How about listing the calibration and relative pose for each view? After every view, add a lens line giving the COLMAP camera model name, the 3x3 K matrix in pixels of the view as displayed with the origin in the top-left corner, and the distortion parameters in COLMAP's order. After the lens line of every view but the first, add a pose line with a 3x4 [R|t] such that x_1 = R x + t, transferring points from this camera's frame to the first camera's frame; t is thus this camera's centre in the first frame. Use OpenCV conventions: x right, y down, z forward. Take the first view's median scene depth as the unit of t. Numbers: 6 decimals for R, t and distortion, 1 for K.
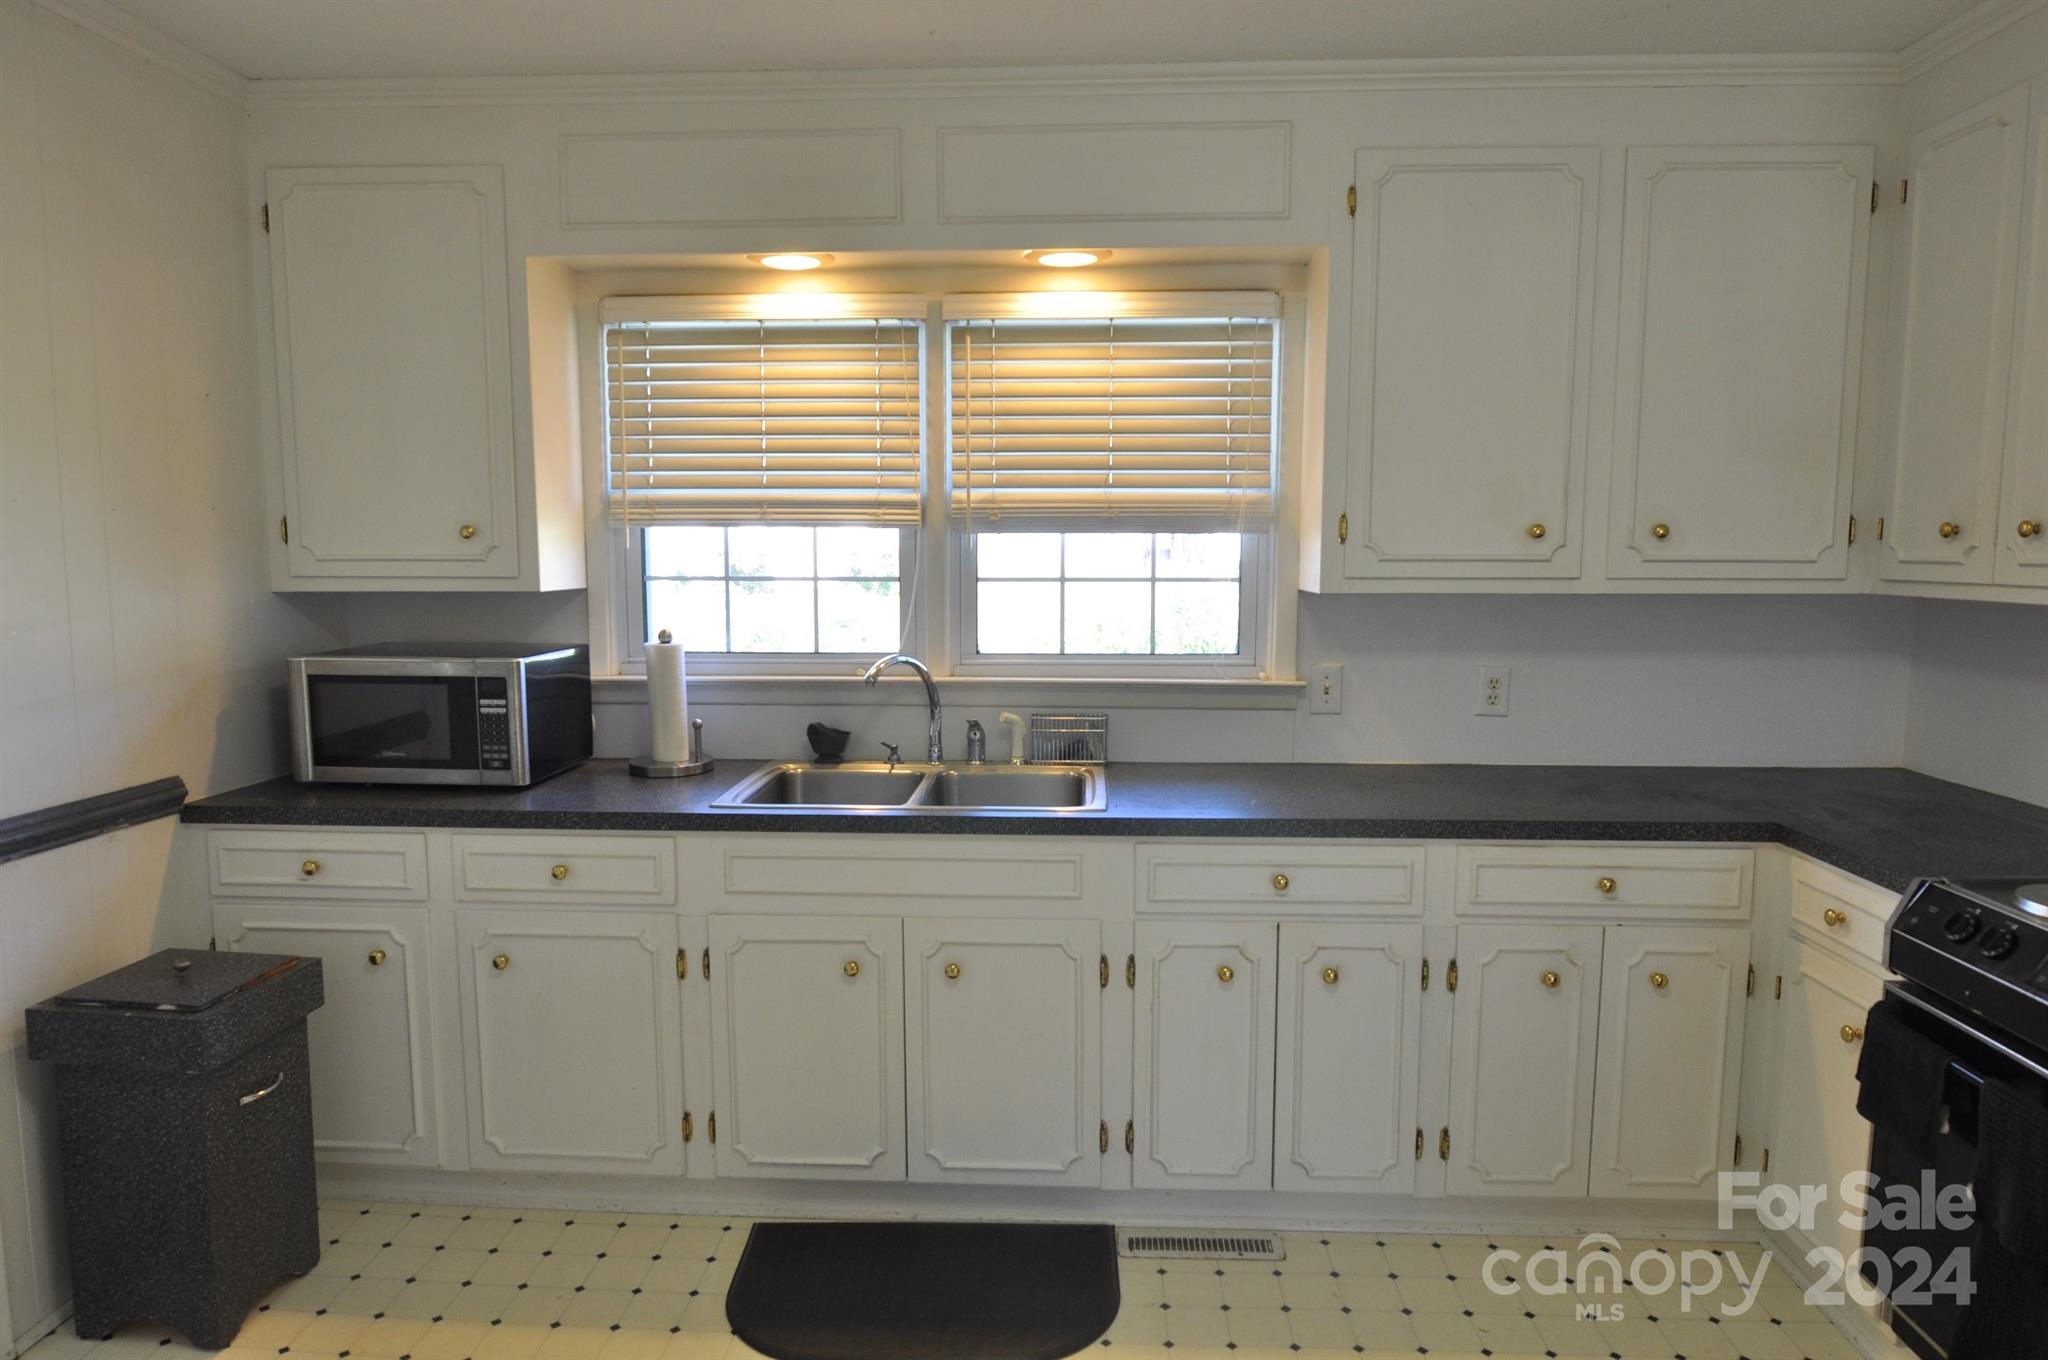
lens RADIAL K [[1287.1, 0, 1029.8], [0, 1287.1, 674.7], [0, 0, 1]] dist [-0.024170, -0.000501]
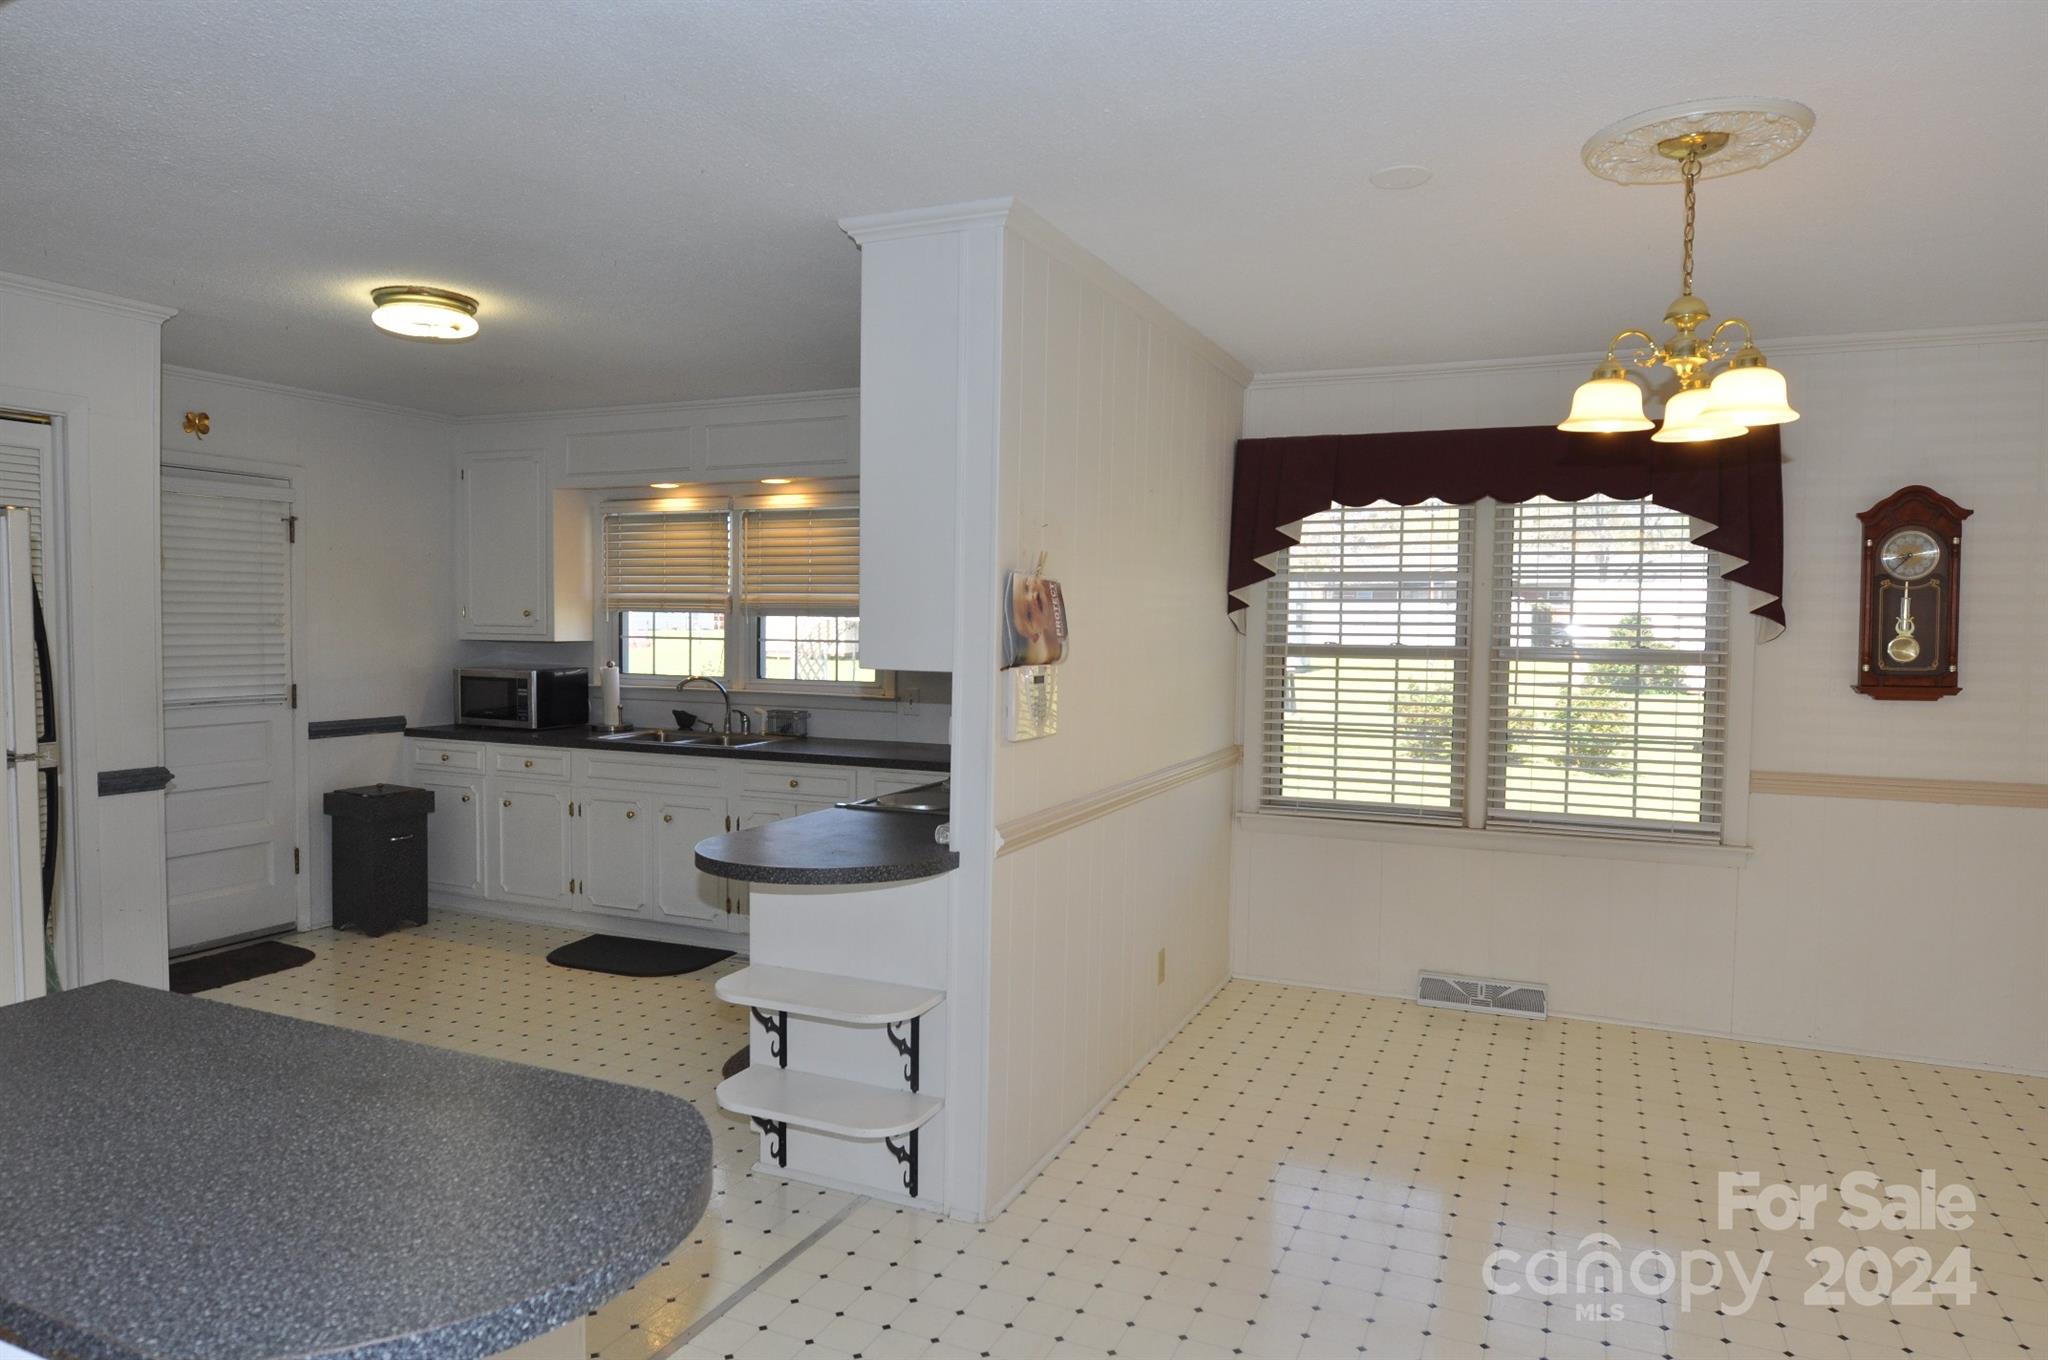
lens RADIAL K [[1287.1, 0, 1019.1], [0, 1287.1, 678.7], [0, 0, 1]] dist [-0.024170, -0.000501]
pose [[0.931916, 0.026294, -0.361721, 1.063209], [-0.046570, 0.997787, -0.047450, 0.060138], [0.359673, 0.061065, 0.931078, -0.681888]]
